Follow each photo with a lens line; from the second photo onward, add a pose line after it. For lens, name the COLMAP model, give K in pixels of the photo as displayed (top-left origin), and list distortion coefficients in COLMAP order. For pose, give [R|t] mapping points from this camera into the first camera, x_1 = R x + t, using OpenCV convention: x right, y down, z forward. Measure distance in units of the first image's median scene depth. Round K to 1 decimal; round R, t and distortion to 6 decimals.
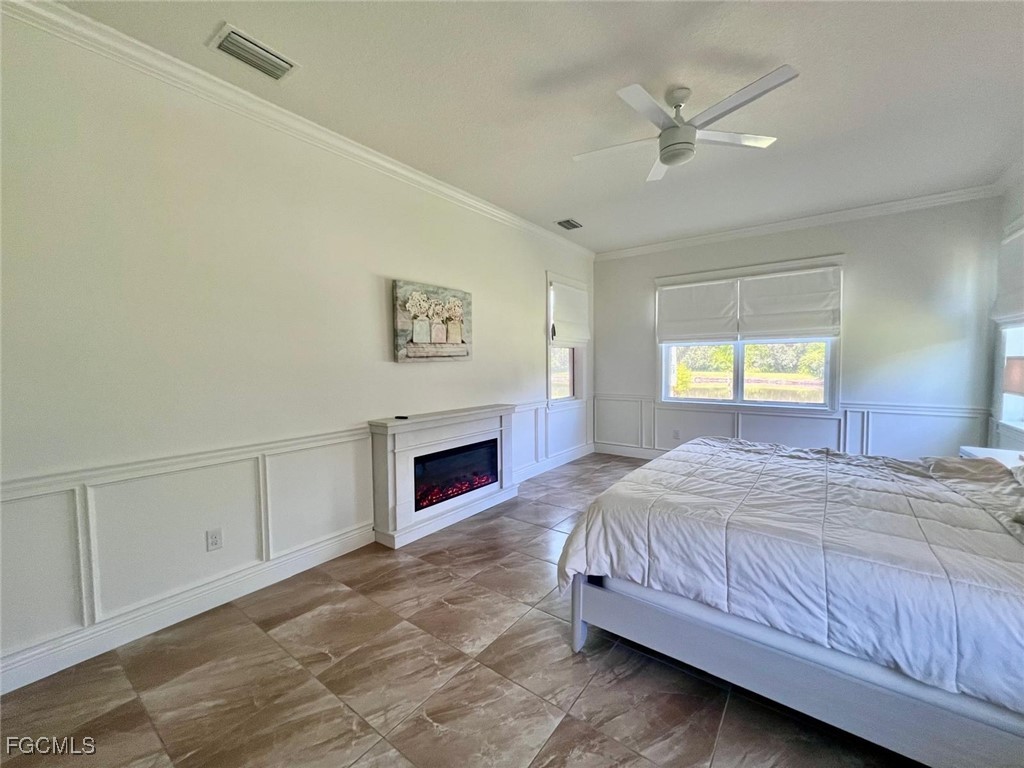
lens RADIAL K [[408.9, 0, 512.0], [0, 408.9, 384.0], [0, 0, 1]] dist [-0.001335, -0.000231]
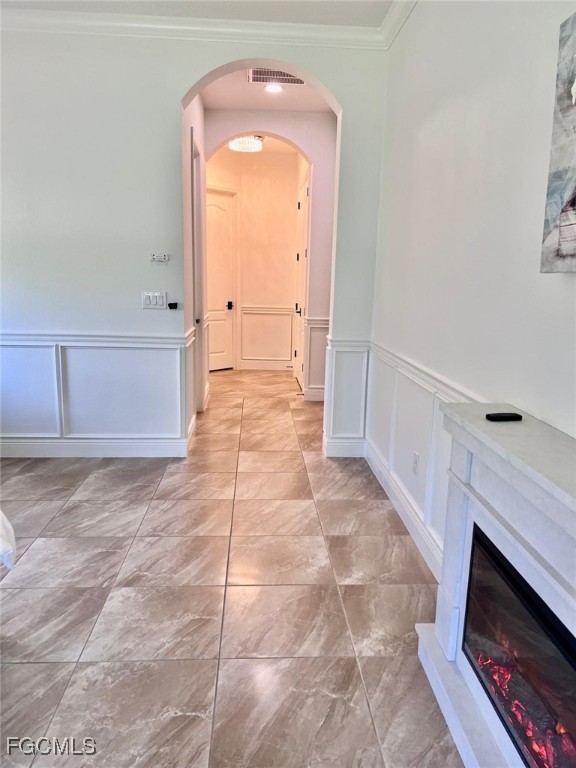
lens RADIAL K [[570.1, 0, 288.0], [0, 570.1, 384.0], [0, 0, 1]] dist [0.001020, 0.000646]
pose [[-0.760615, 0.112970, -0.639299, 0.358247], [-0.053197, 0.970586, 0.234802, -0.100928], [0.647020, 0.212602, -0.732233, 1.989747]]
